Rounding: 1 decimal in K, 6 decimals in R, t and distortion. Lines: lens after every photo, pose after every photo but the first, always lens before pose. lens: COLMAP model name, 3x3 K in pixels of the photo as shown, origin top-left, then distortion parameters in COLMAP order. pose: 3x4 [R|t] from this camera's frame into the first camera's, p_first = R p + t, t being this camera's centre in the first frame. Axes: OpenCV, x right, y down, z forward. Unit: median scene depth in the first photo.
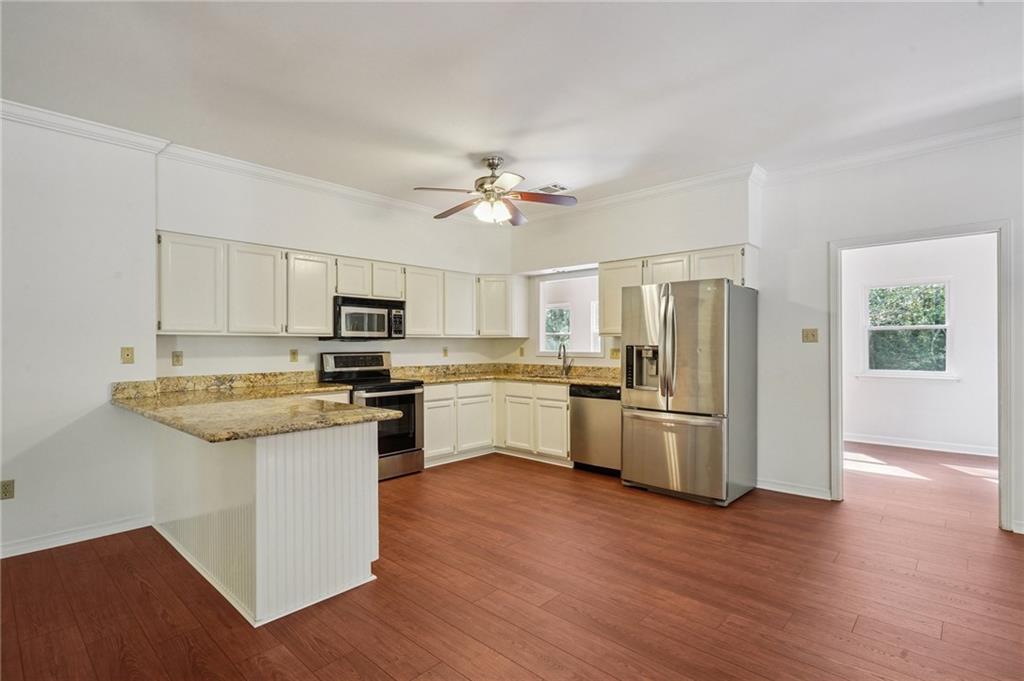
lens RADIAL K [[492.7, 0, 512.0], [0, 492.7, 340.5], [0, 0, 1]] dist [0.001221, -0.000004]
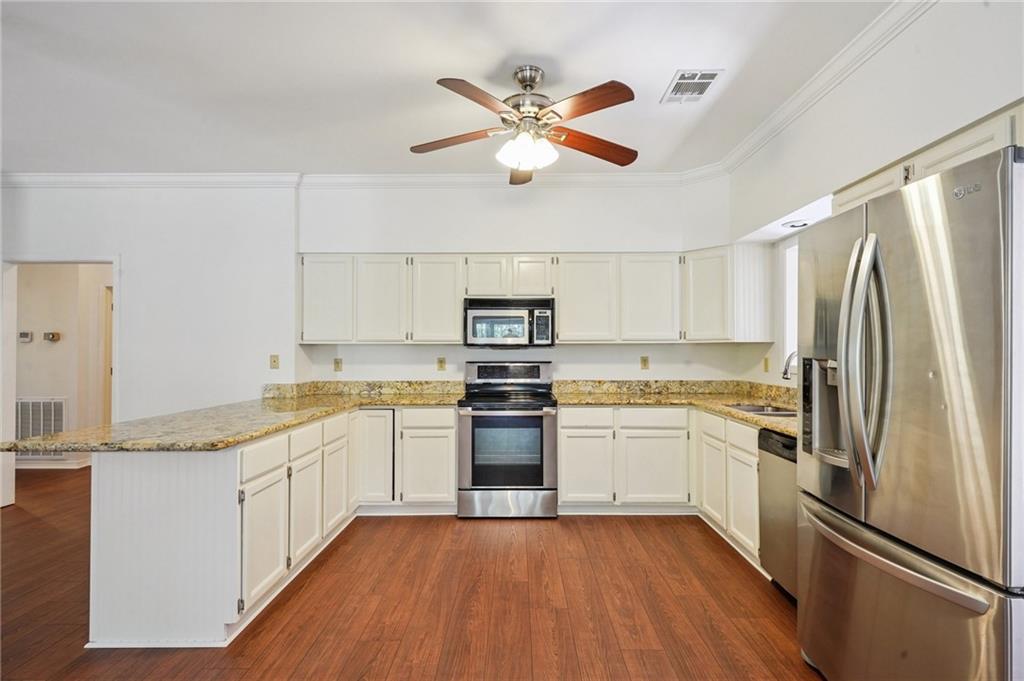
lens RADIAL K [[498.4, 0, 514.0], [0, 498.4, 343.8], [0, 0, 1]] dist [0.006200, 0.000127]
pose [[0.675293, -0.008467, -0.737501, 0.353692], [0.005317, 0.999964, -0.006612, -0.001536], [0.737531, 0.000544, 0.675313, 0.433760]]
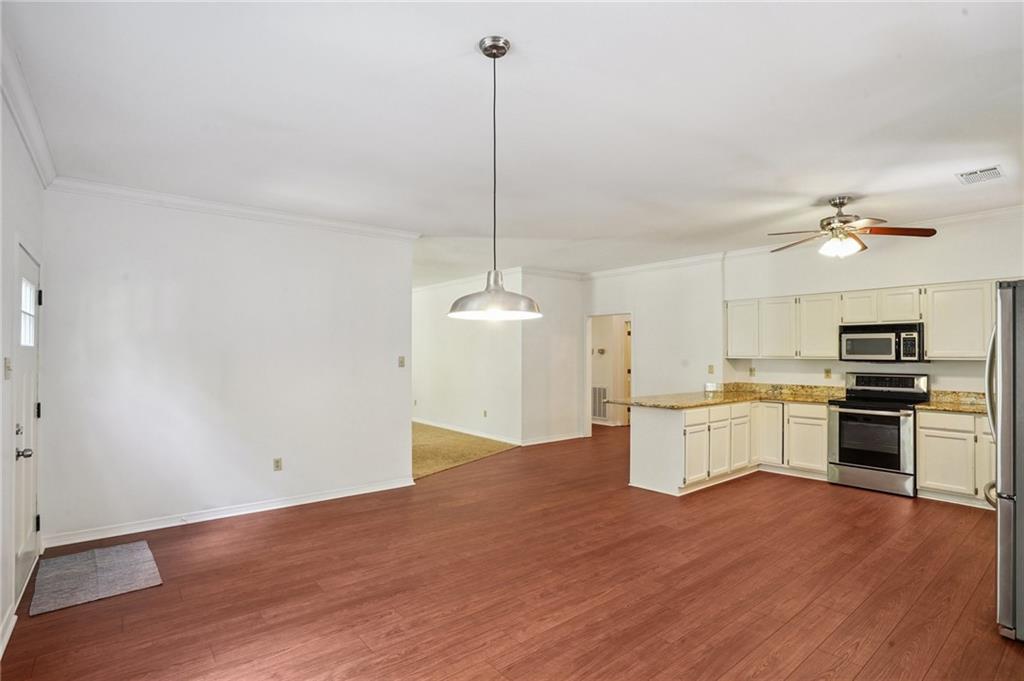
lens RADIAL K [[504.3, 0, 511.9], [0, 504.3, 345.6], [0, 0, 1]] dist [-0.086093, 0.044348]
pose [[-0.141846, -0.010844, -0.989829, 0.898237], [0.009500, 0.999879, -0.012315, -0.032950], [0.989843, -0.011150, -0.141726, 0.356817]]
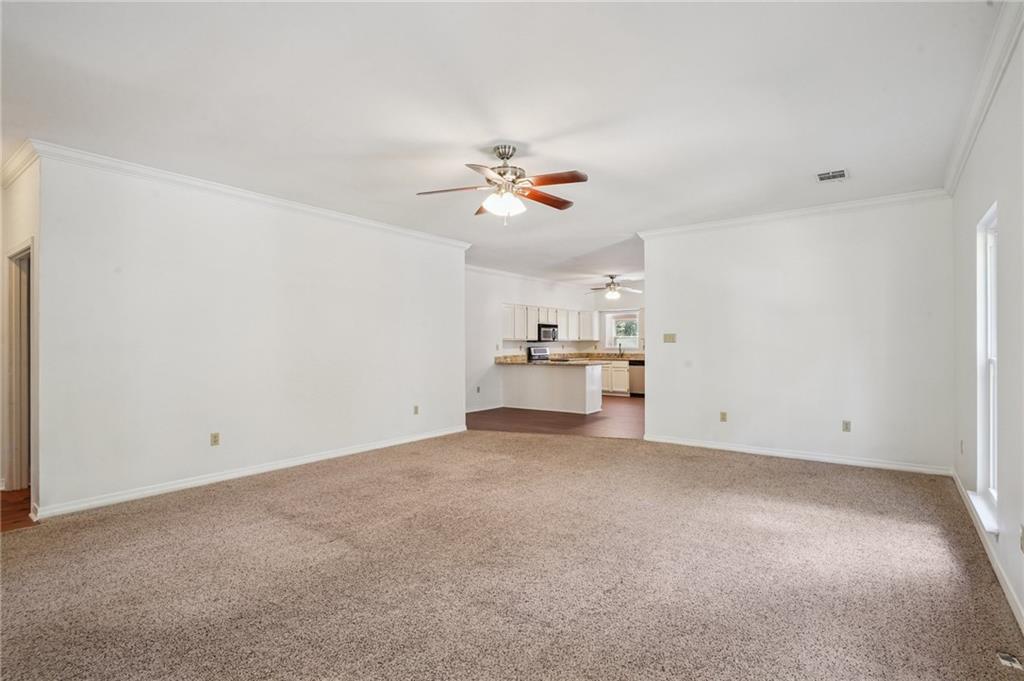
lens RADIAL K [[498.4, 0, 514.0], [0, 498.4, 343.8], [0, 0, 1]] dist [0.006200, 0.000127]
pose [[0.994994, 0.000329, 0.099938, -0.691326], [-0.001202, 0.999962, 0.008667, -0.012297], [-0.099932, -0.008744, 0.994956, -1.367556]]
